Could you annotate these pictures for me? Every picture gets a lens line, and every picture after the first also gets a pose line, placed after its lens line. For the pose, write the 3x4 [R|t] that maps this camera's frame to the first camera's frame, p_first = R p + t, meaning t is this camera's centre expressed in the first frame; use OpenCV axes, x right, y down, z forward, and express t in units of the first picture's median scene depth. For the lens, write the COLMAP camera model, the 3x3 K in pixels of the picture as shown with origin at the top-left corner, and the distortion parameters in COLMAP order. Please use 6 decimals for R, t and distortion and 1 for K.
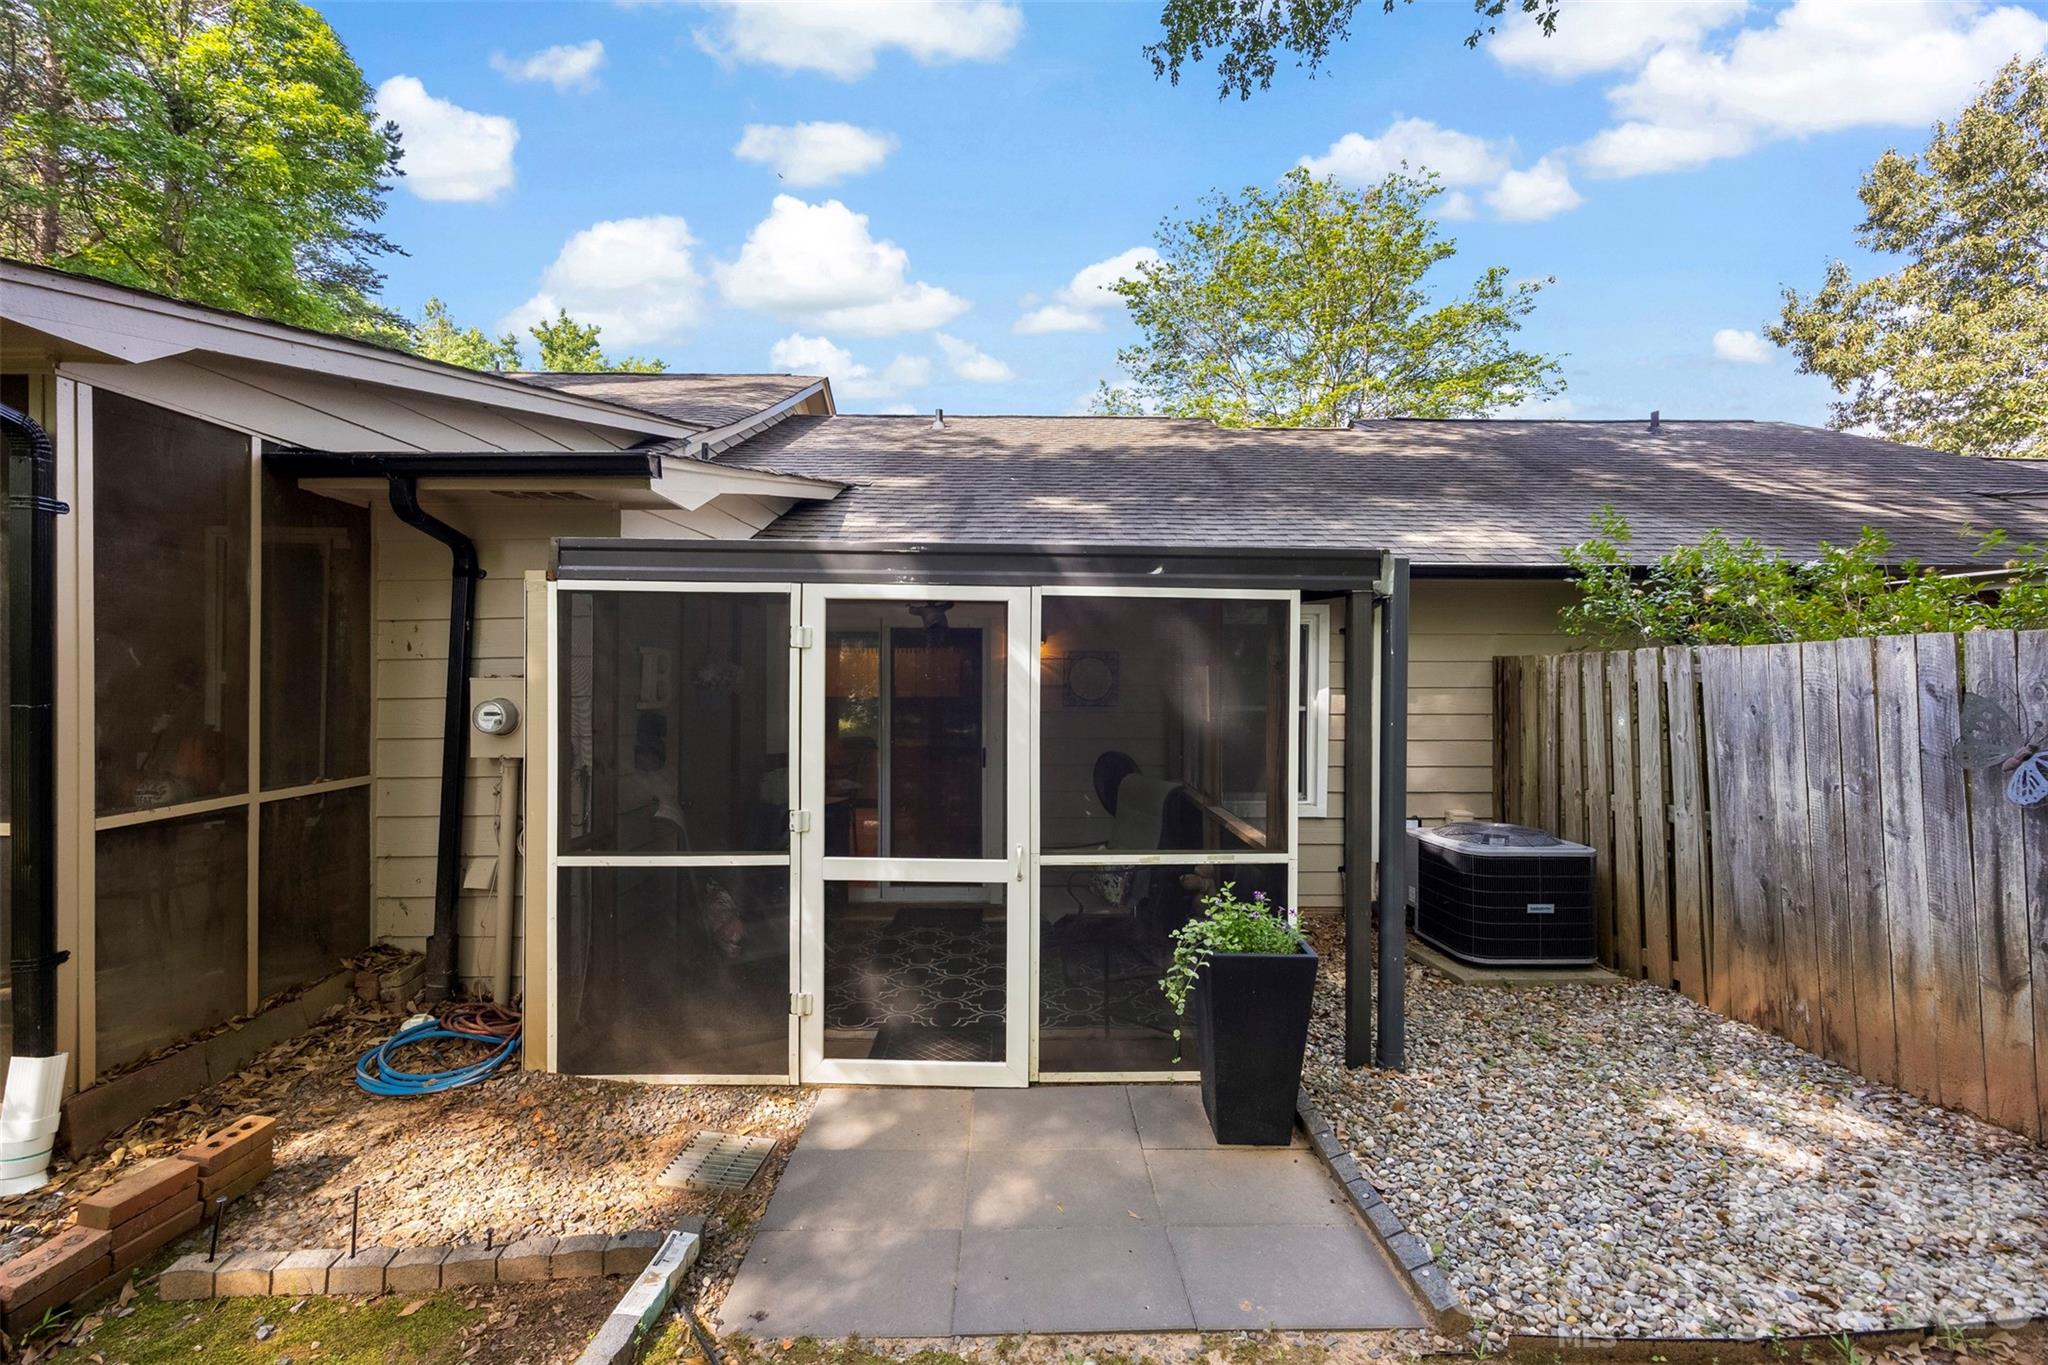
lens RADIAL K [[792.7, 0, 1015.1], [0, 792.7, 684.7], [0, 0, 1]] dist [-0.003645, -0.000285]
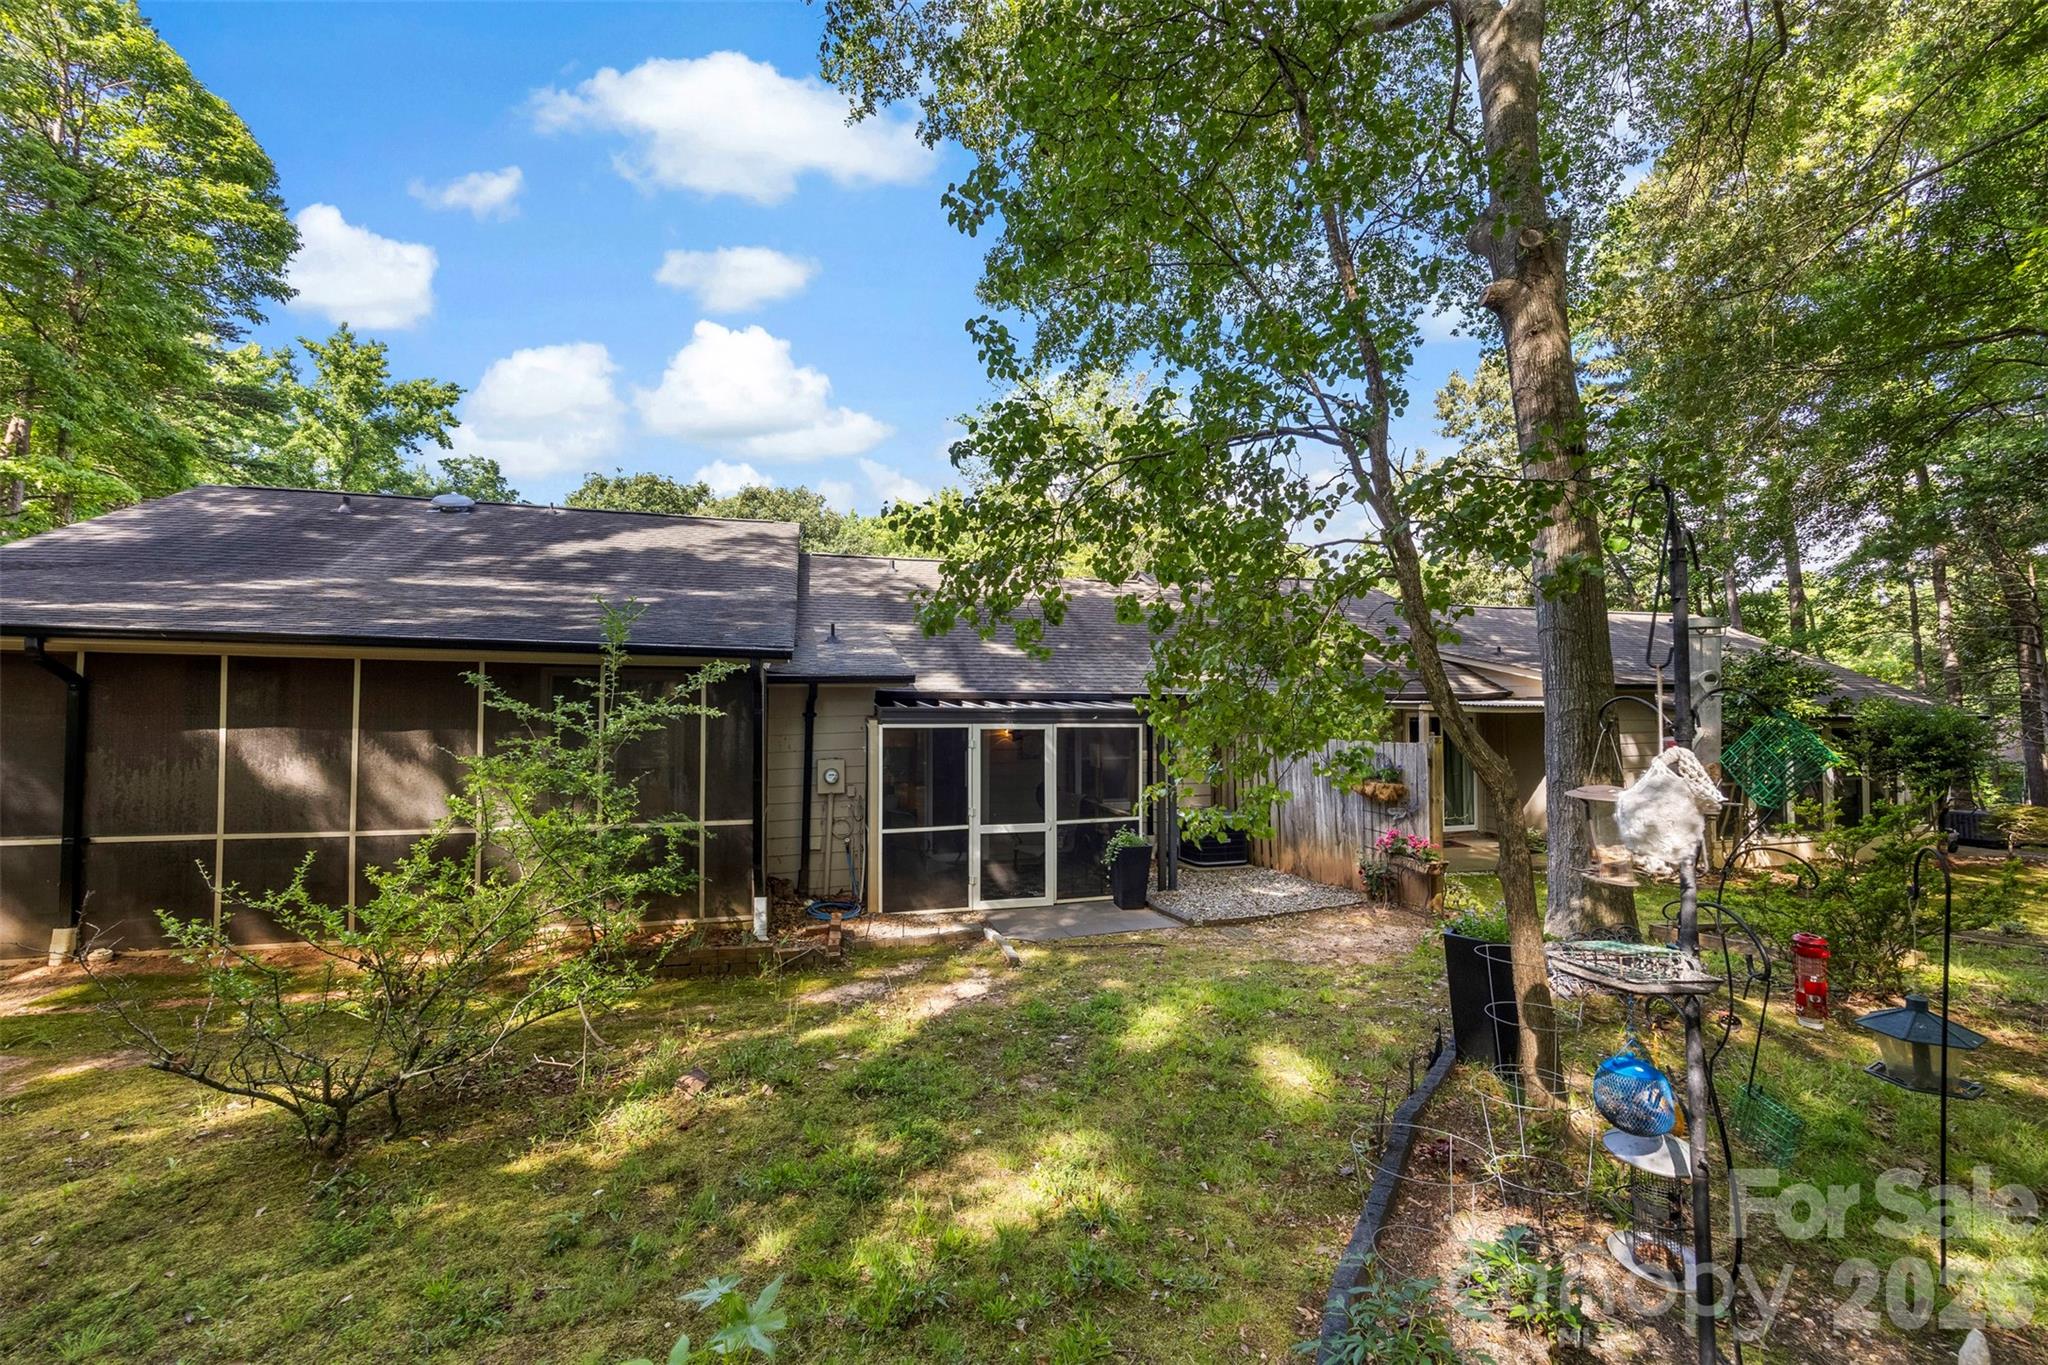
lens RADIAL K [[792.7, 0, 1007.6], [0, 792.7, 680.2], [0, 0, 1]] dist [-0.003645, -0.000285]
pose [[0.966227, 0.001641, 0.257689, -0.802929], [0.007600, 0.999363, -0.034862, -0.171711], [-0.257582, 0.035643, 0.965599, -1.560776]]
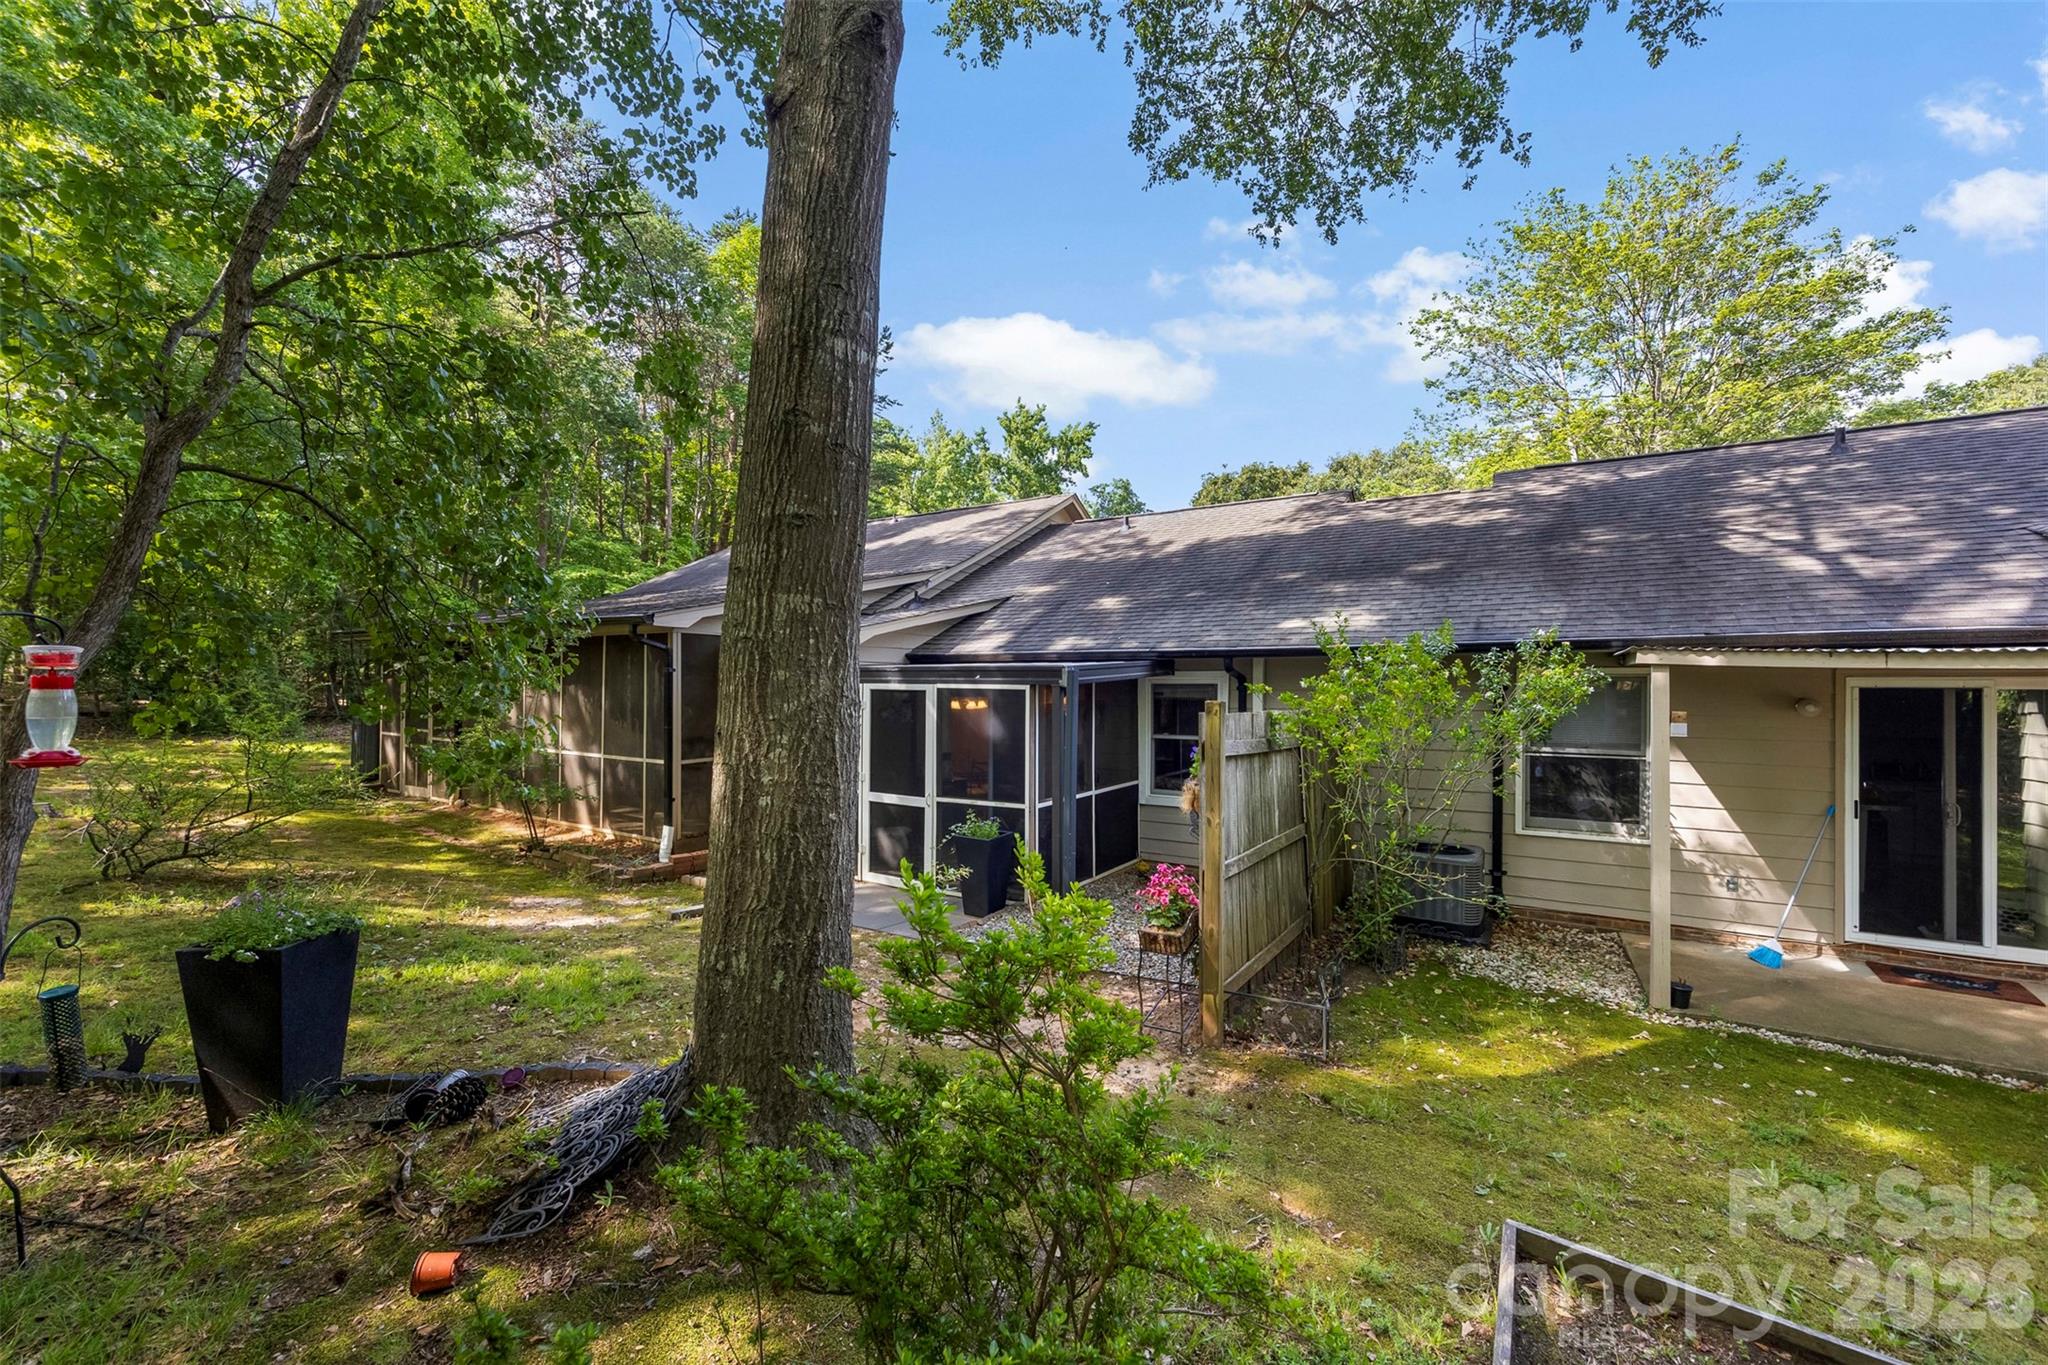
lens RADIAL K [[792.7, 0, 1002.7], [0, 792.7, 690.3], [0, 0, 1]] dist [-0.003645, -0.000285]
pose [[0.836197, -0.000850, -0.548429, 1.411354], [-0.003590, 0.999969, -0.007023, -0.083472], [0.548418, 0.007841, 0.836168, -0.829361]]
